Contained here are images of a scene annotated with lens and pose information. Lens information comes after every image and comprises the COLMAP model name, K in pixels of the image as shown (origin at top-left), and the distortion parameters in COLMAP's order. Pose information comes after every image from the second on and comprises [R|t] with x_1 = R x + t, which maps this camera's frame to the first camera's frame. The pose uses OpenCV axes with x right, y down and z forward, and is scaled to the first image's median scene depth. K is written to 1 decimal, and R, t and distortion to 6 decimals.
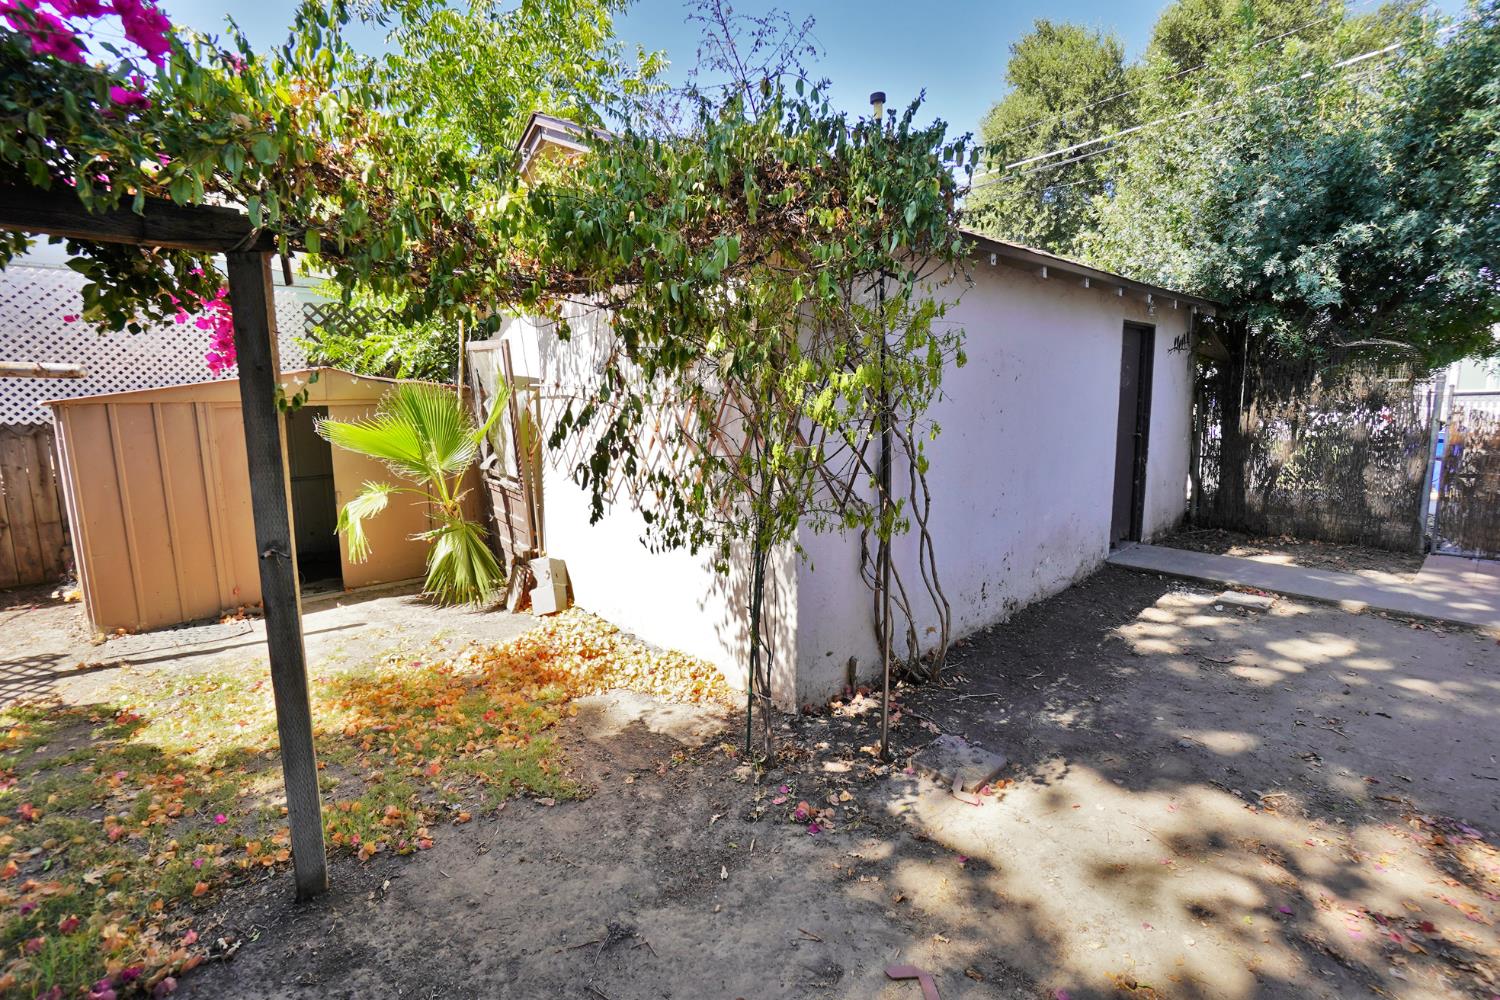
lens RADIAL K [[661.9, 0, 733.2], [0, 661.9, 490.3], [0, 0, 1]] dist [-0.062881, 0.022726]
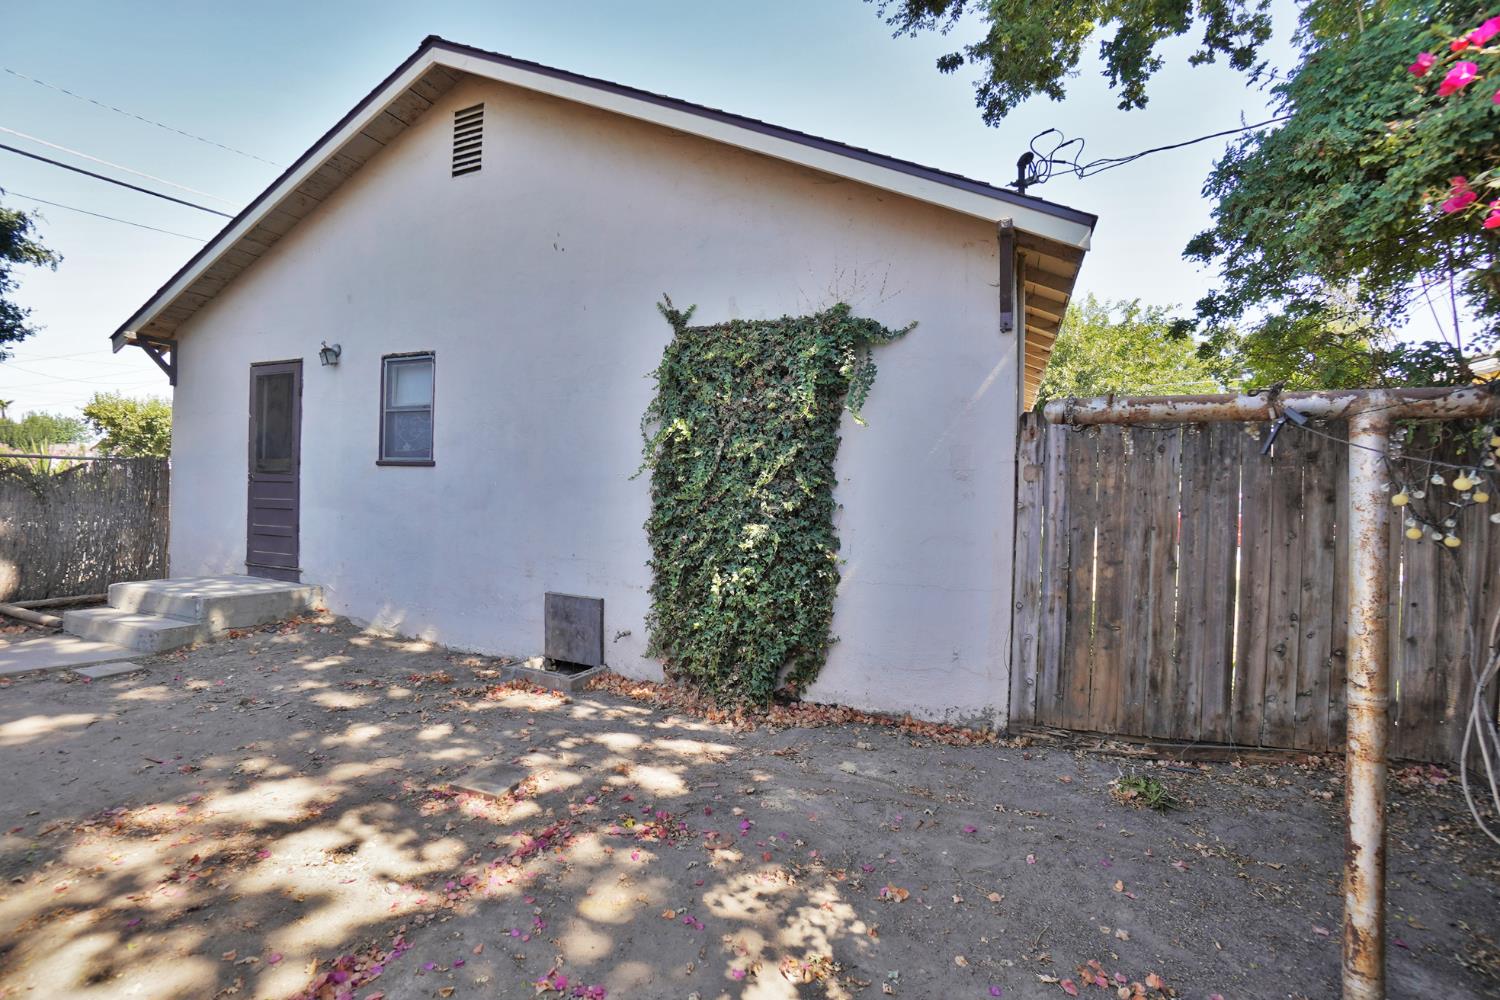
lens RADIAL K [[661.9, 0, 733.2], [0, 661.9, 490.3], [0, 0, 1]] dist [-0.062881, 0.022726]
pose [[-0.456796, 0.001523, 0.889570, -0.228493], [0.107105, 0.992818, 0.053299, -0.010586], [-0.883100, 0.119625, -0.453678, 0.194238]]
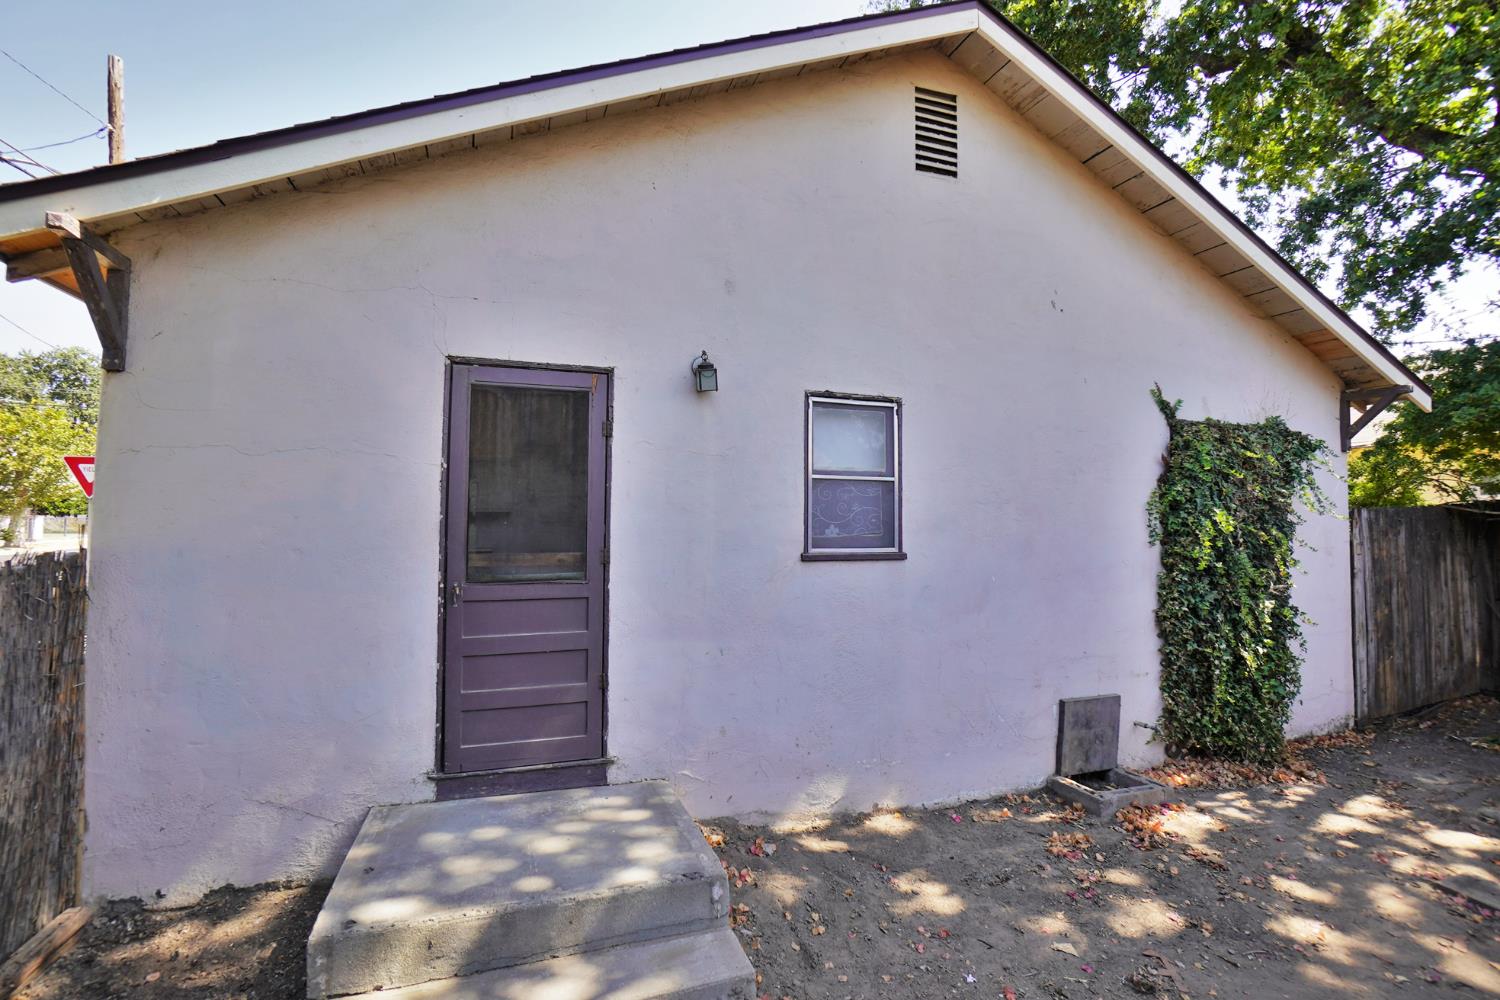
lens RADIAL K [[661.9, 0, 733.2], [0, 661.9, 490.3], [0, 0, 1]] dist [-0.062881, 0.022726]
pose [[-0.929685, 0.025884, 0.367444, 0.936199], [0.059715, 0.994924, 0.081001, -0.215387], [-0.363483, 0.097247, -0.926511, 0.973697]]
